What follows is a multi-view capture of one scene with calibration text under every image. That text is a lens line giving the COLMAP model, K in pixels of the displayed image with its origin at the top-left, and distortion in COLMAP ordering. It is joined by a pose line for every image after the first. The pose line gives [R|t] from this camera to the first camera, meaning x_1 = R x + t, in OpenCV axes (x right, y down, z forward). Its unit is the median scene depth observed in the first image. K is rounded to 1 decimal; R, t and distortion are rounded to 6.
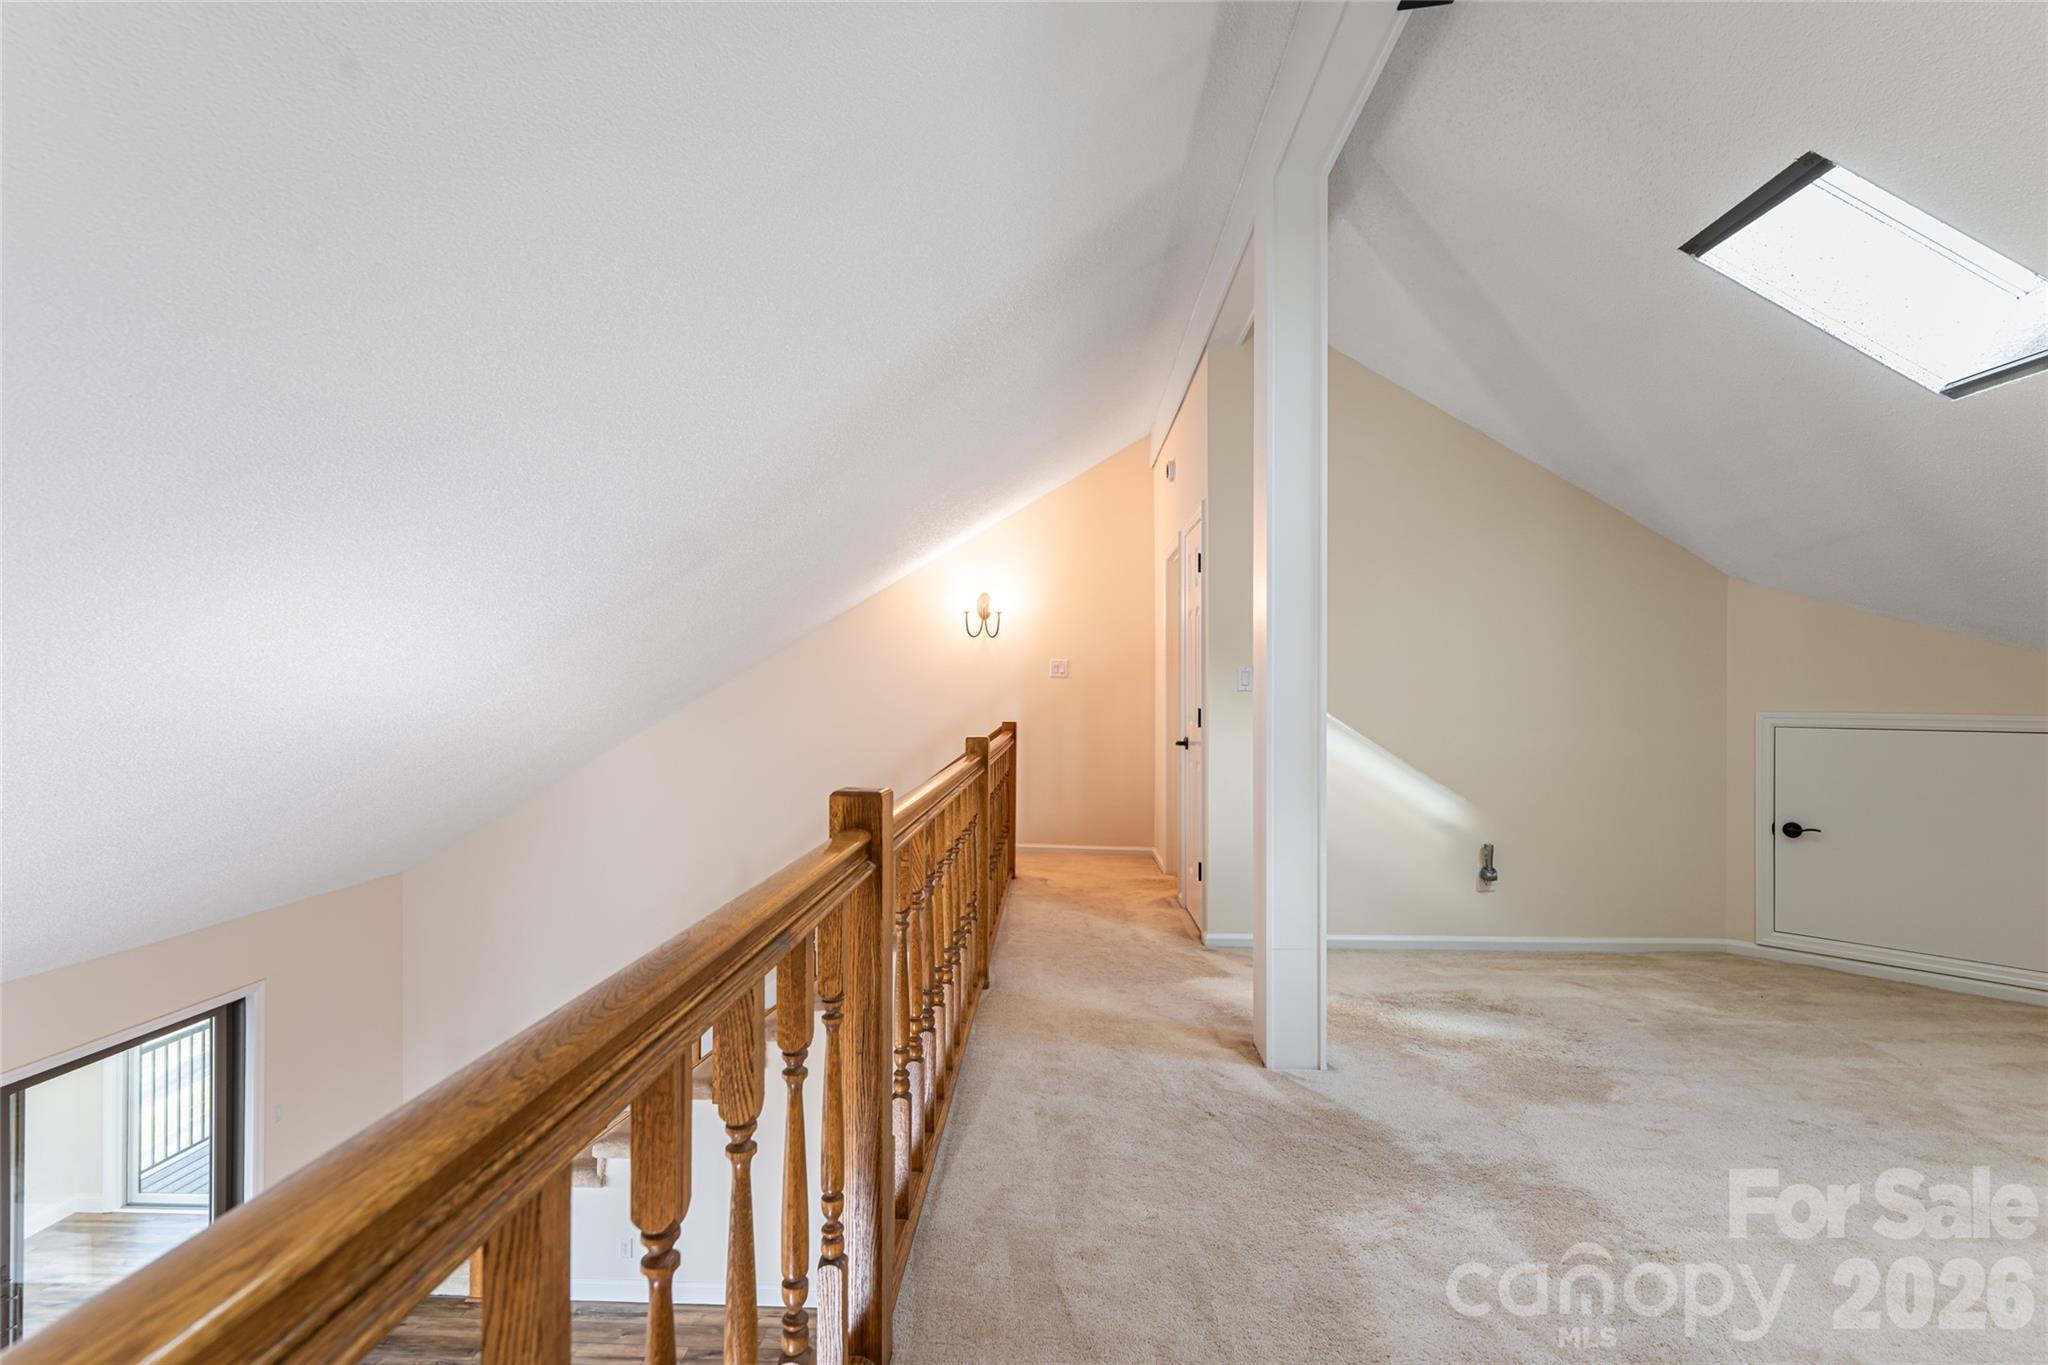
lens RADIAL K [[953.5, 0, 1021.5], [0, 953.5, 689.4], [0, 0, 1]] dist [0.001150, 0.000029]
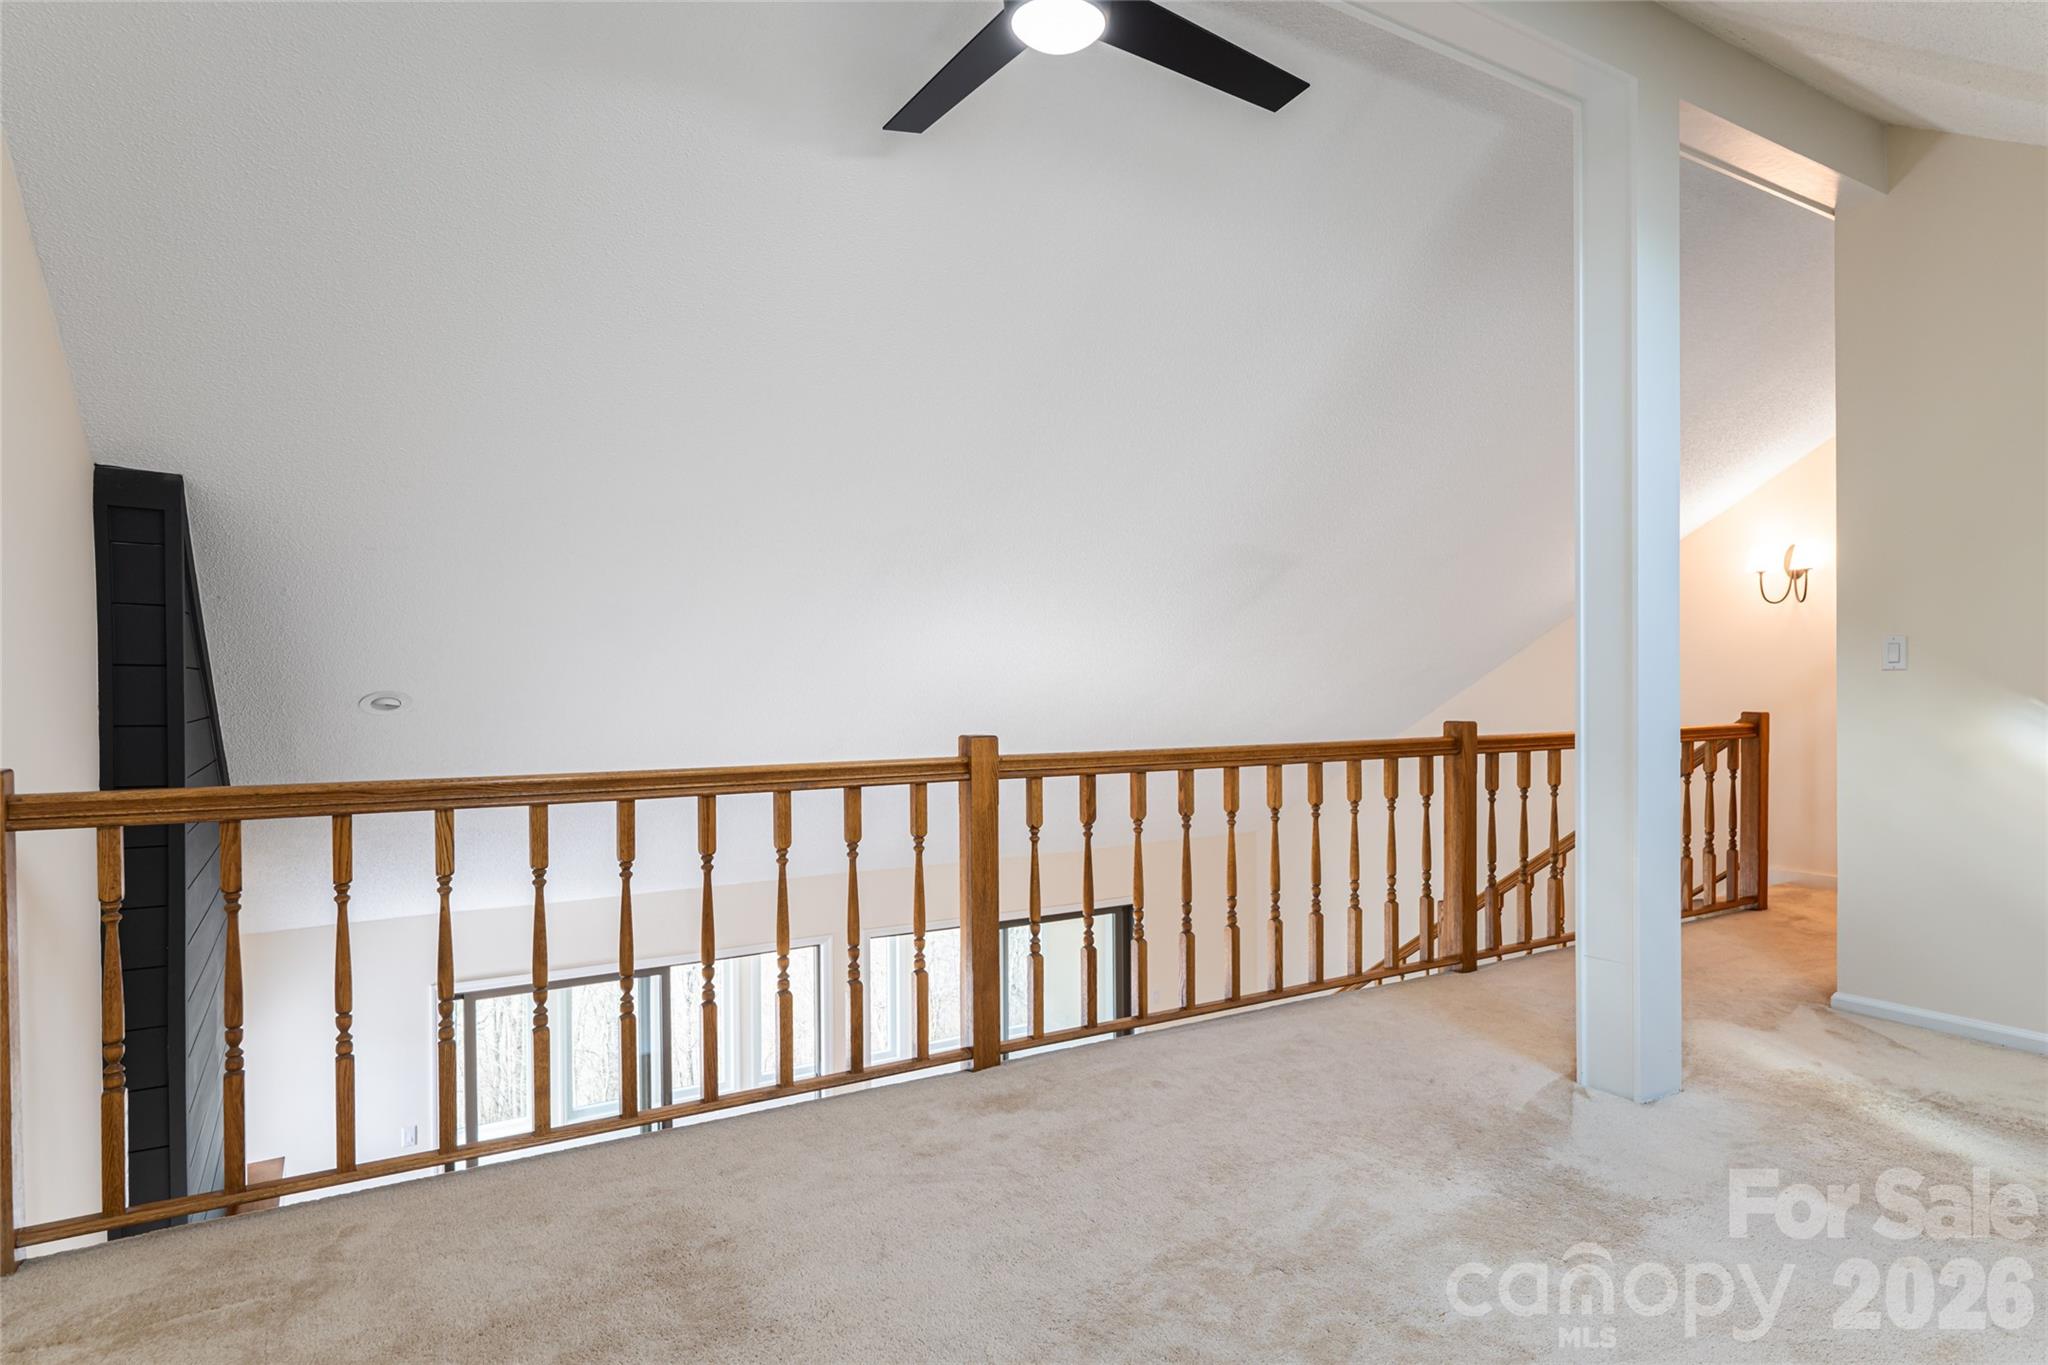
lens RADIAL K [[1131.7, 0, 1022.2], [0, 1131.7, 685.7], [0, 0, 1]] dist [-0.002276, 0.001283]
pose [[0.553282, -0.003949, -0.832985, 1.007585], [0.014523, 0.999882, 0.004907, 0.000455], [0.832868, -0.014812, 0.553274, -0.053546]]
